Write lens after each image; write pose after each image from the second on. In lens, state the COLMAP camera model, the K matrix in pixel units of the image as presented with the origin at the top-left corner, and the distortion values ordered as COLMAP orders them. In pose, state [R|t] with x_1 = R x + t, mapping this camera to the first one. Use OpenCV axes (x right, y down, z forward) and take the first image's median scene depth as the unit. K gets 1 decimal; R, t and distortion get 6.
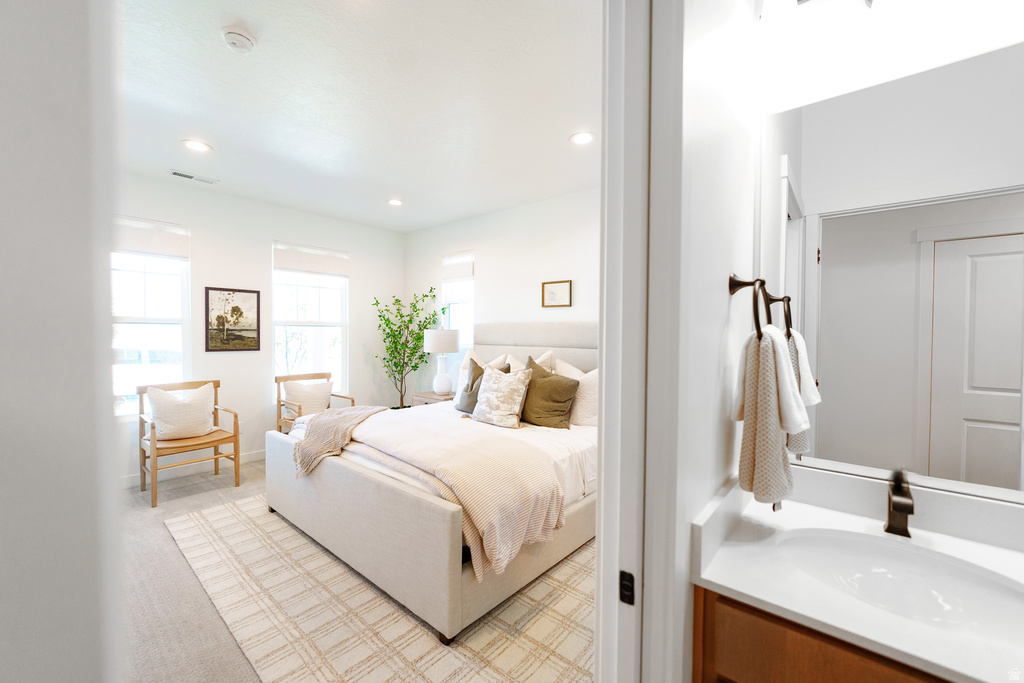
lens RADIAL K [[414.1, 0, 517.3], [0, 414.1, 340.1], [0, 0, 1]] dist [-0.002523, -0.000372]
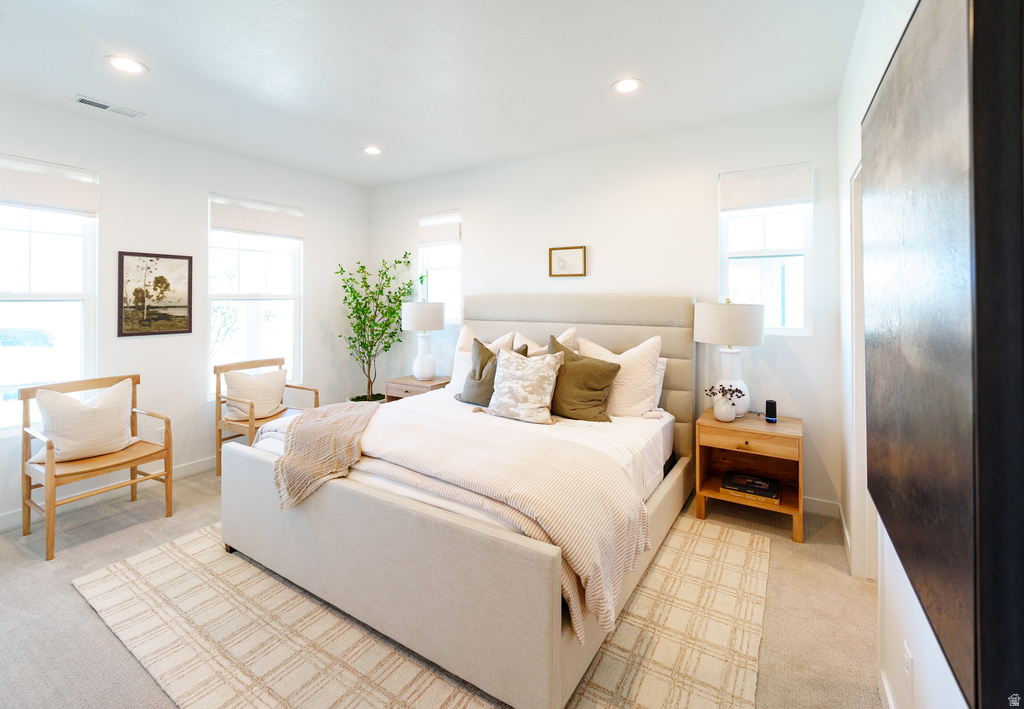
lens RADIAL K [[446.5, 0, 514.2], [0, 446.5, 292.8], [0, 0, 1]] dist [-0.004168, 0.000688]
pose [[0.988981, -0.007848, 0.147837, -0.188405], [0.011966, 0.999564, -0.026986, -0.026071], [-0.147561, 0.028457, 0.988644, 0.104000]]
